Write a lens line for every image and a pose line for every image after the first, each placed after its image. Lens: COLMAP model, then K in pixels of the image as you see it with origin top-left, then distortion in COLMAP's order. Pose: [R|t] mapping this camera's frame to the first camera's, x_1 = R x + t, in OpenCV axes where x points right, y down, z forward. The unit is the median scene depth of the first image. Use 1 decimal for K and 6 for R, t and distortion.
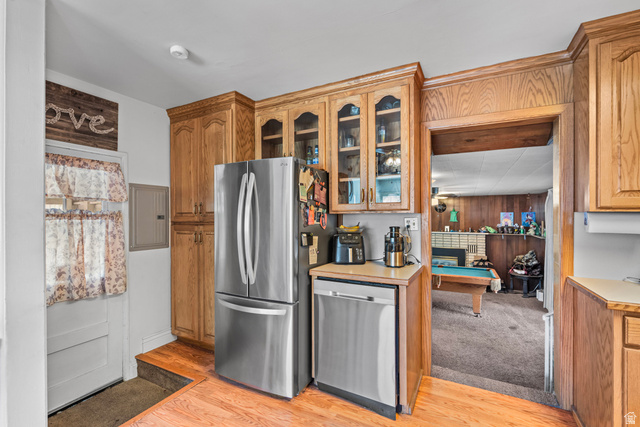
lens RADIAL K [[288.9, 0, 318.3], [0, 288.9, 215.1], [0, 0, 1]] dist [-0.000170, 0.000048]
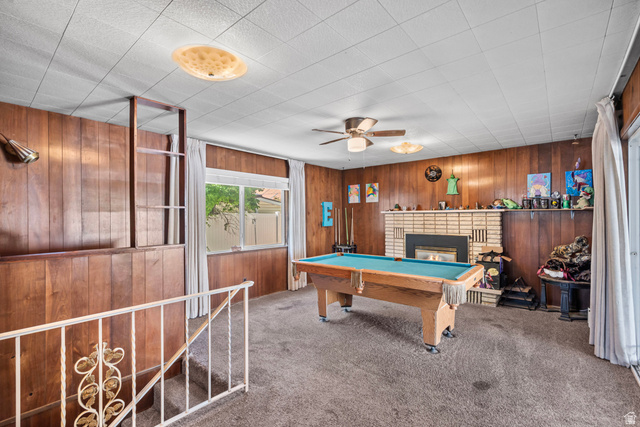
lens RADIAL K [[288.9, 0, 322.0], [0, 288.9, 217.0], [0, 0, 1]] dist [-0.000170, 0.000048]
pose [[0.974839, -0.006372, -0.222819, 0.511678], [0.006974, 0.999974, 0.001917, 0.109696], [0.222801, -0.003422, 0.974858, 0.470411]]
